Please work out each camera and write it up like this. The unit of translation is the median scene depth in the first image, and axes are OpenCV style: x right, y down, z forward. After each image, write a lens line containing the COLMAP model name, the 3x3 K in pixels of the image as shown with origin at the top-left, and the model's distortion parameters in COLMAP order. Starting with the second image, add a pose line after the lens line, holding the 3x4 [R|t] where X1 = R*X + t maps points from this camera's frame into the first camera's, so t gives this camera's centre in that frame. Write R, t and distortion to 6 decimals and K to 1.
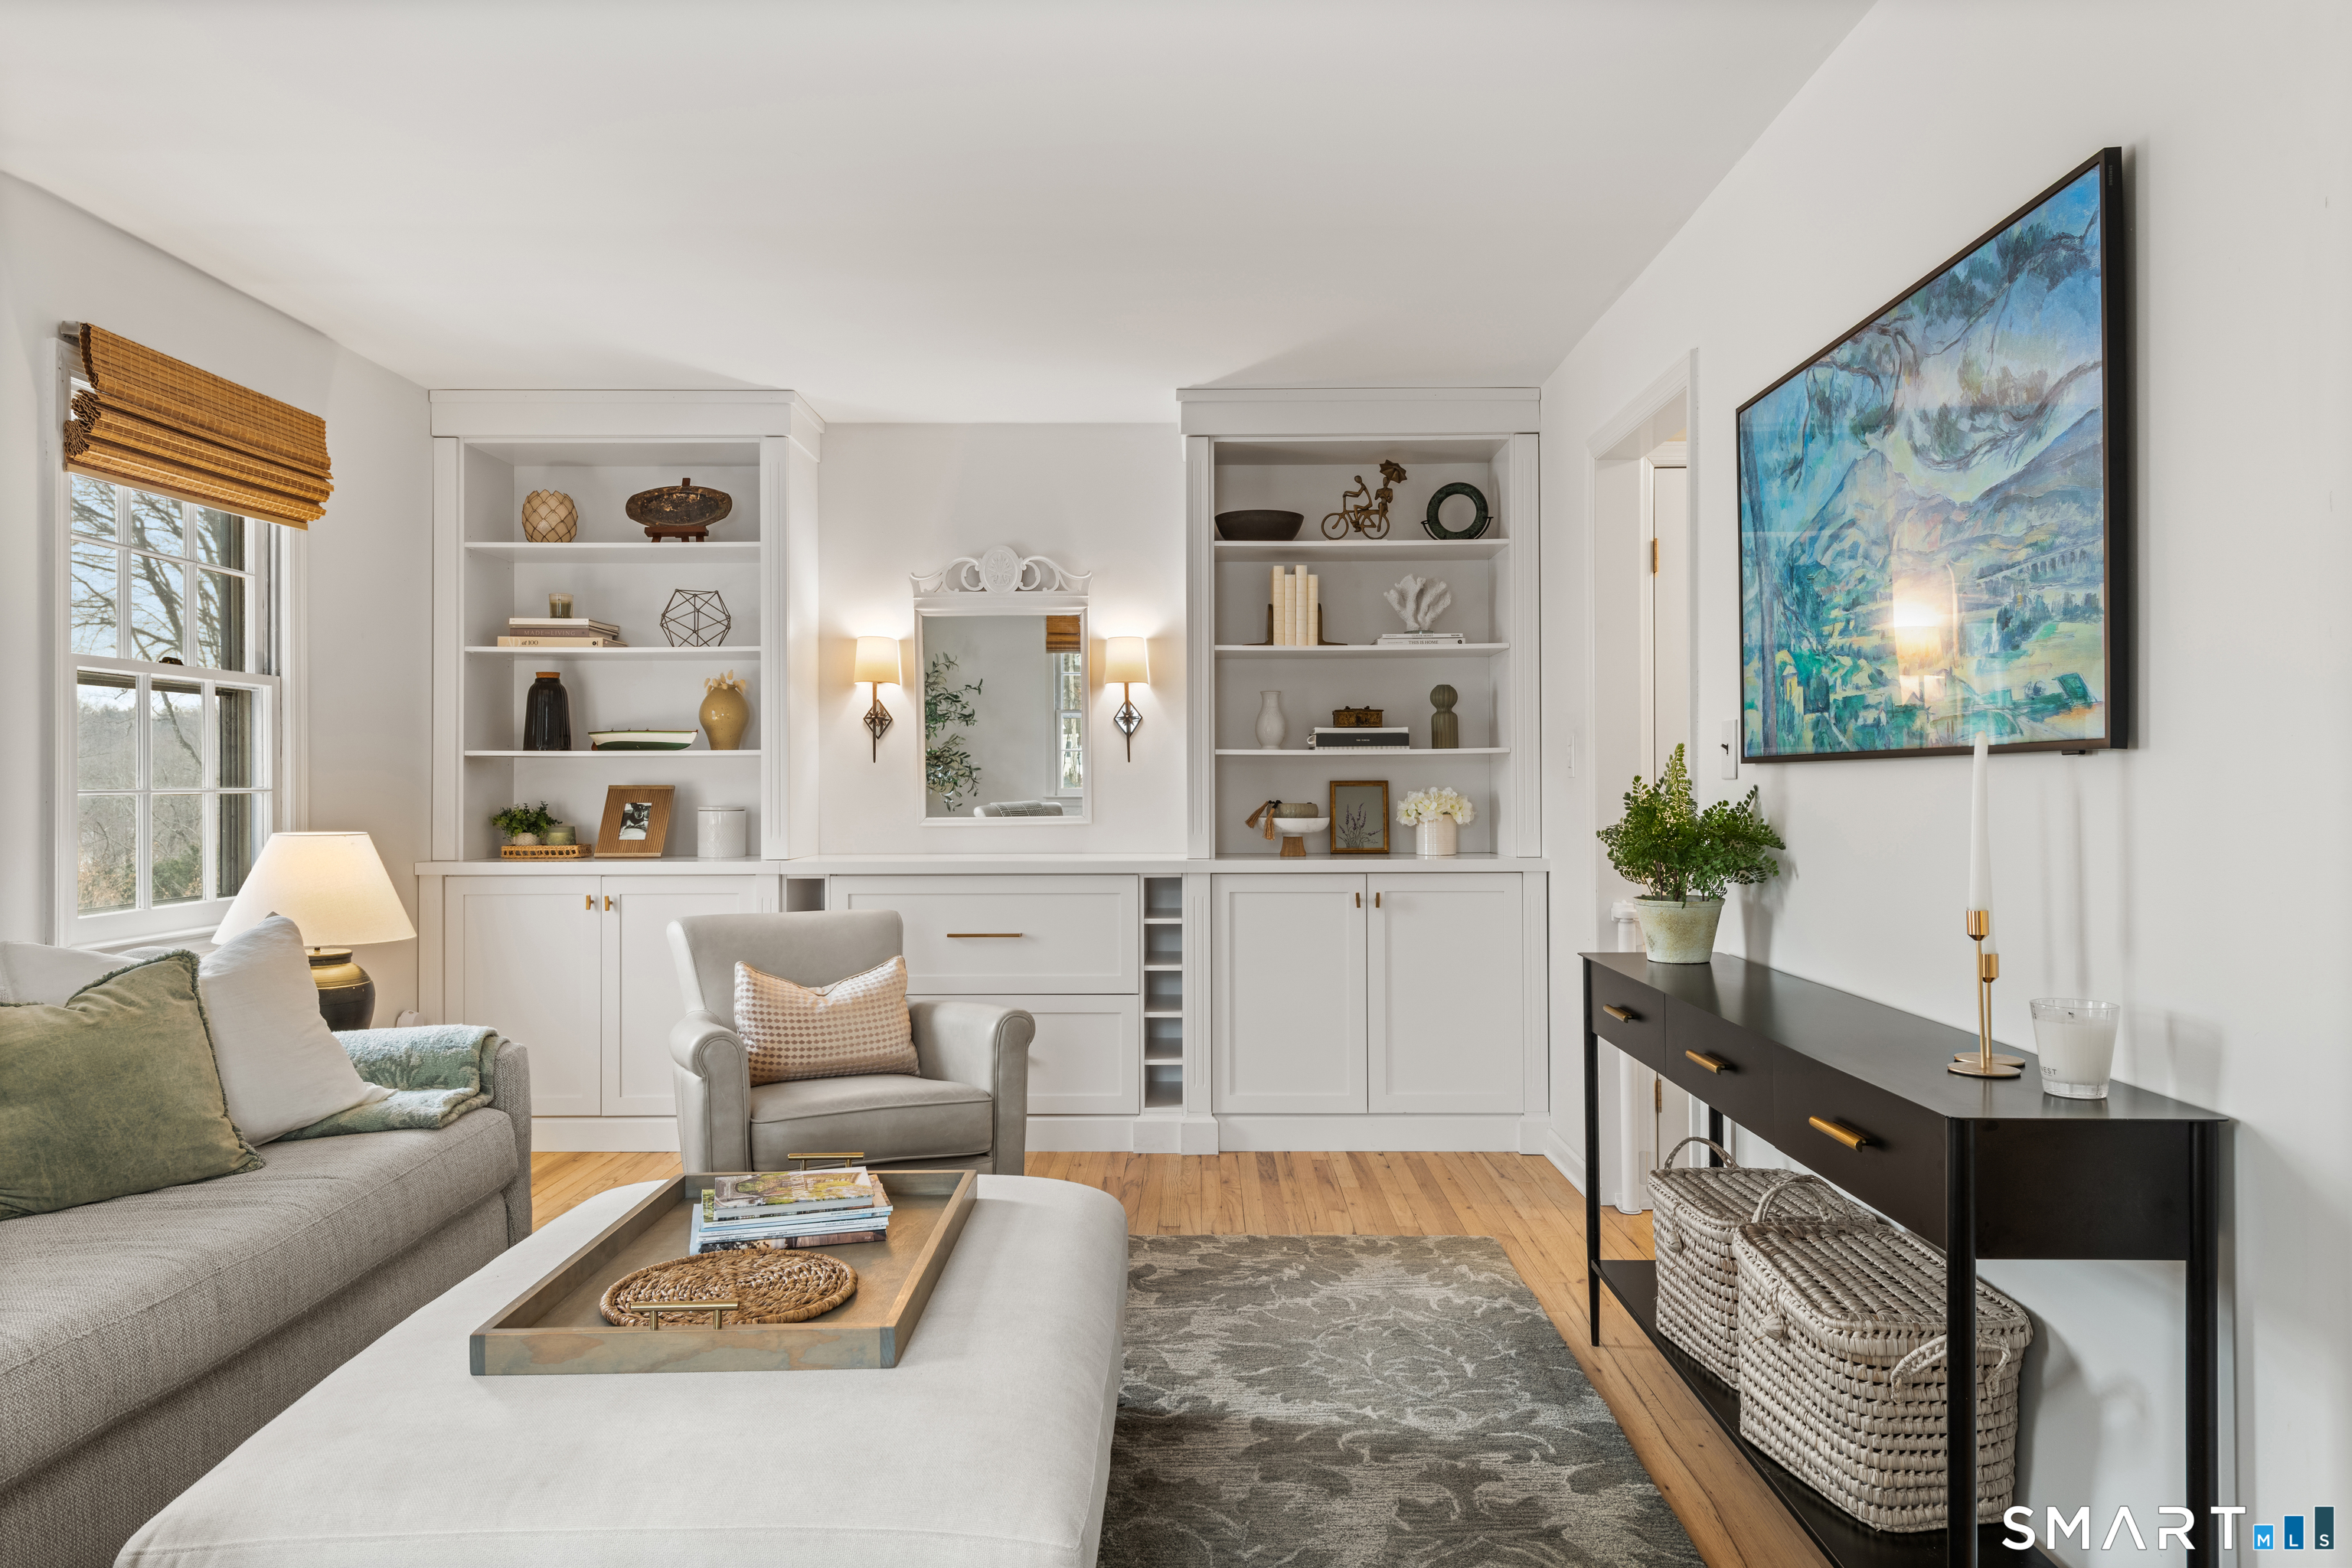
lens RADIAL K [[1494.7, 0, 1172.7], [0, 1494.7, 776.5], [0, 0, 1]] dist [0.026229, -0.011599]
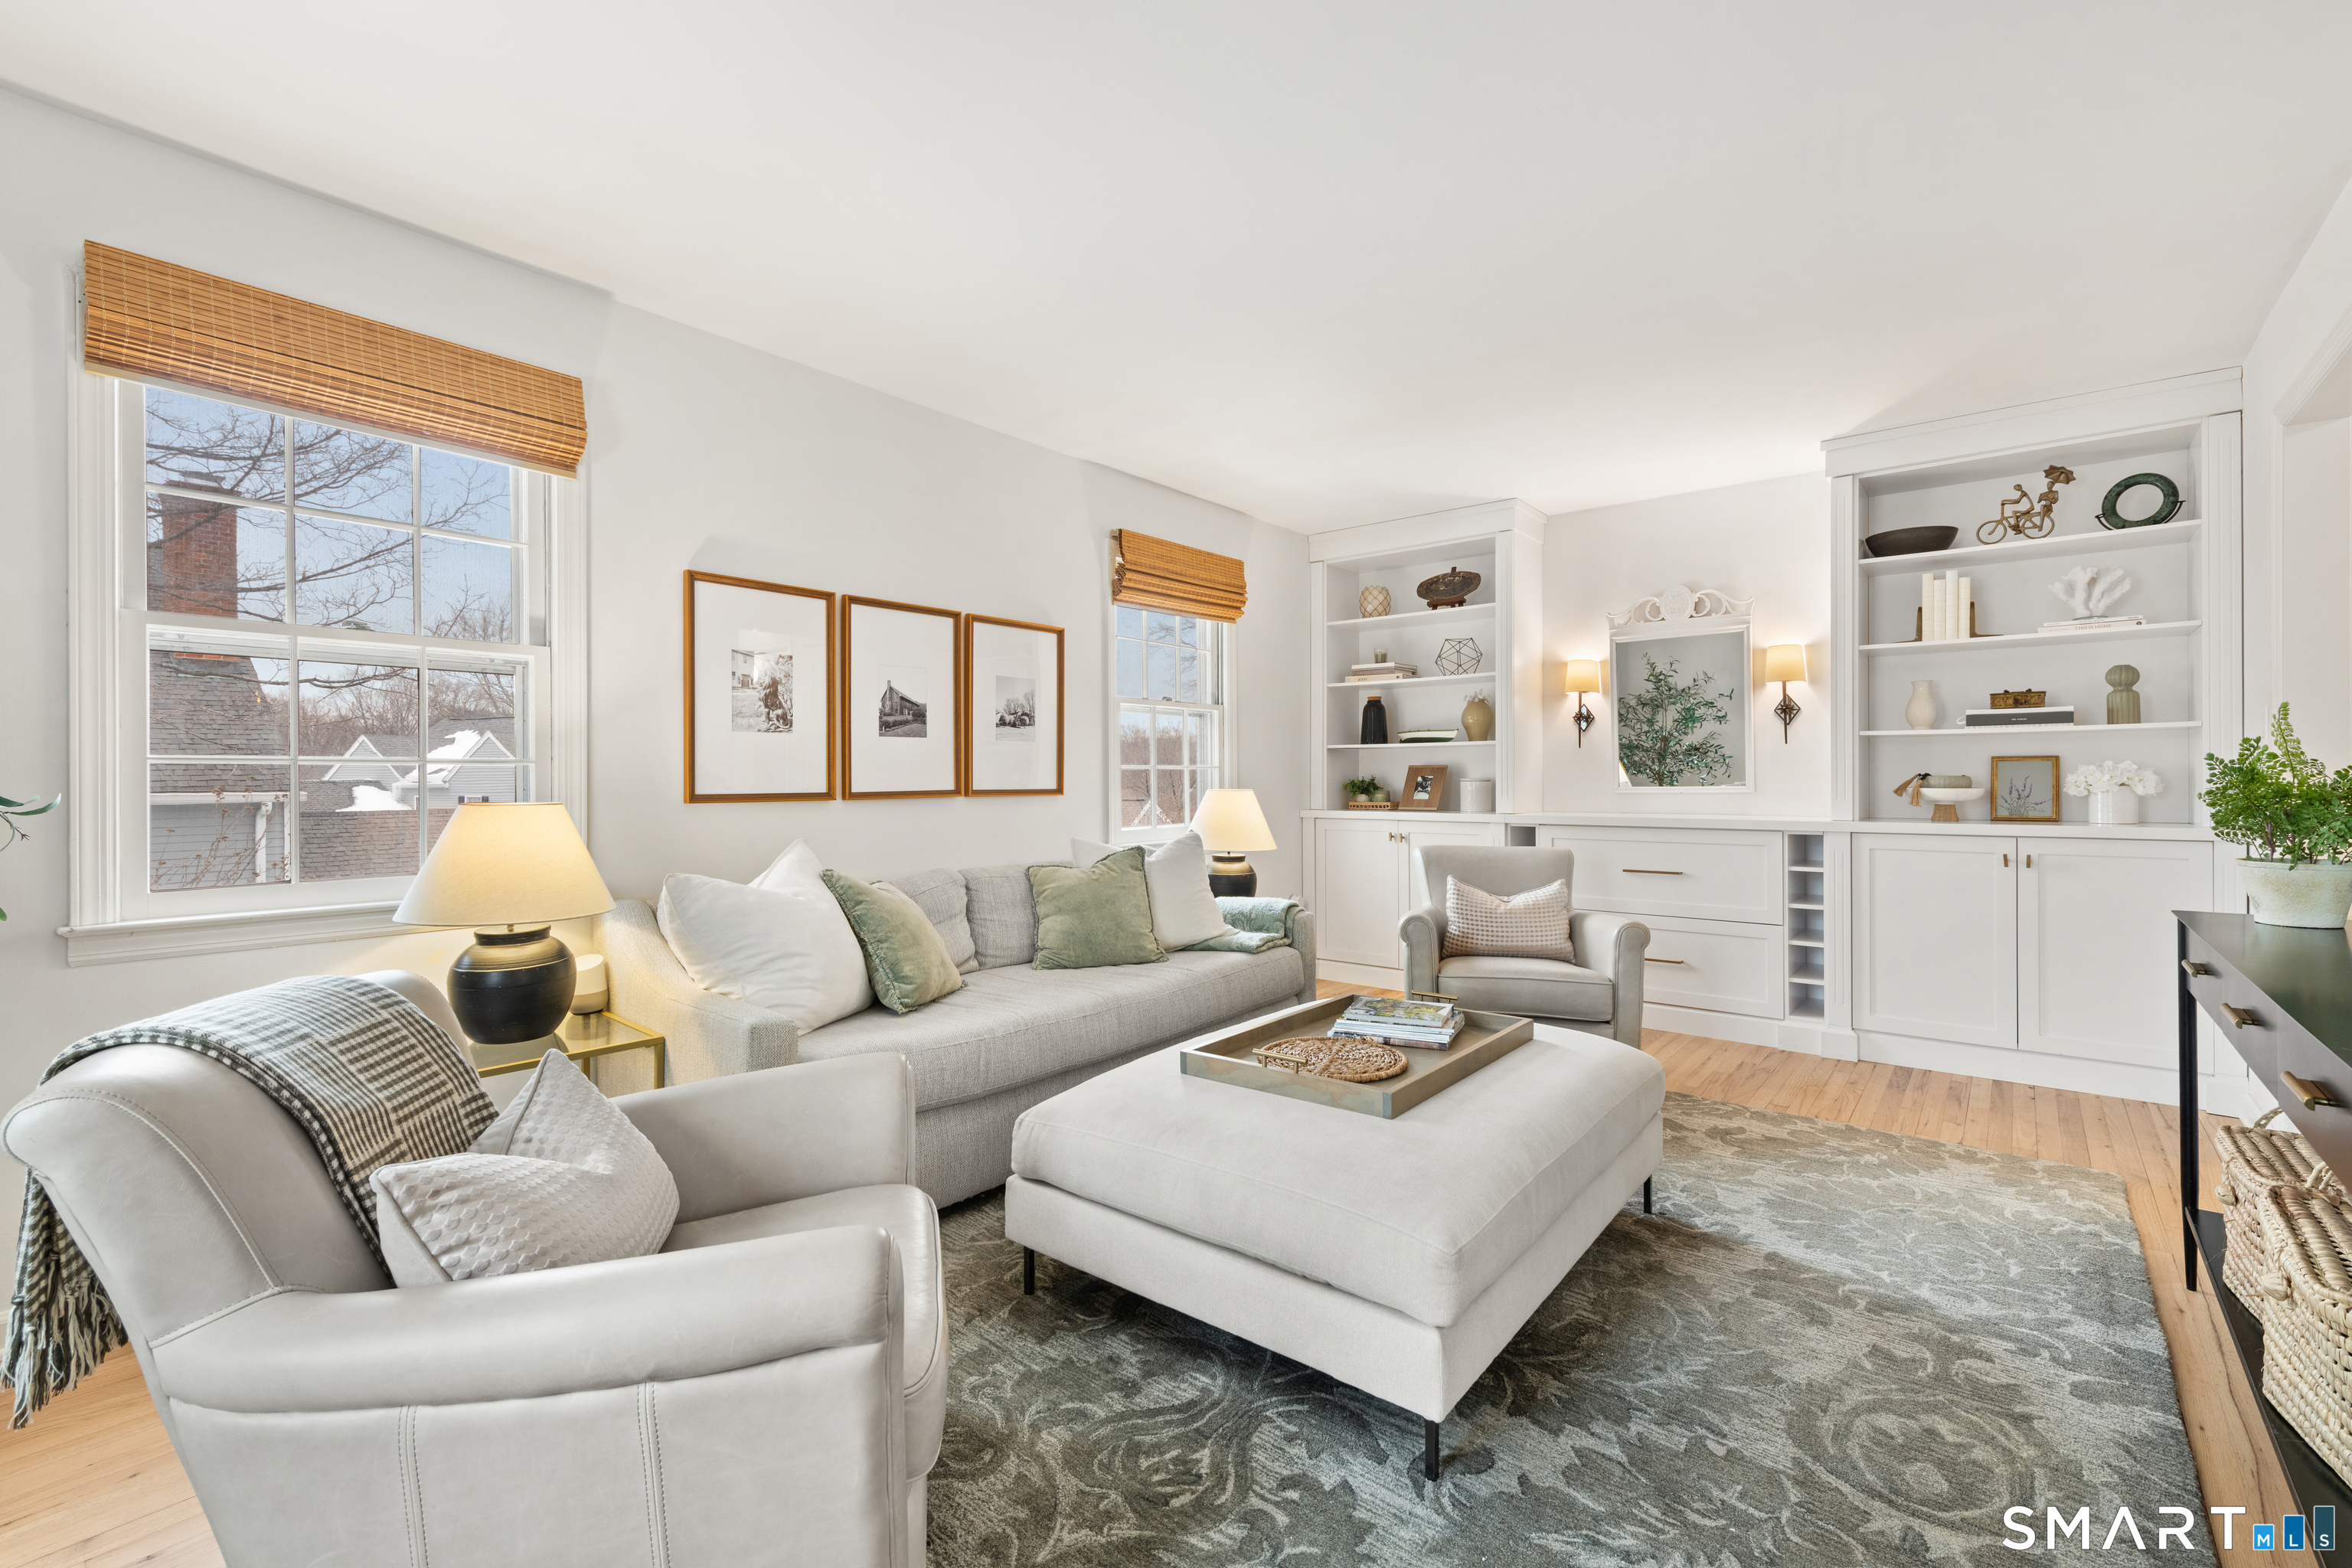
lens RADIAL K [[995.6, 0, 1186.6], [0, 995.6, 778.0], [0, 0, 1]] dist [0.008967, -0.001999]
pose [[0.784259, 0.000181, -0.620433, 0.133505], [0.005810, 0.999954, 0.007636, 0.013650], [0.620406, -0.009594, 0.784222, 0.026771]]
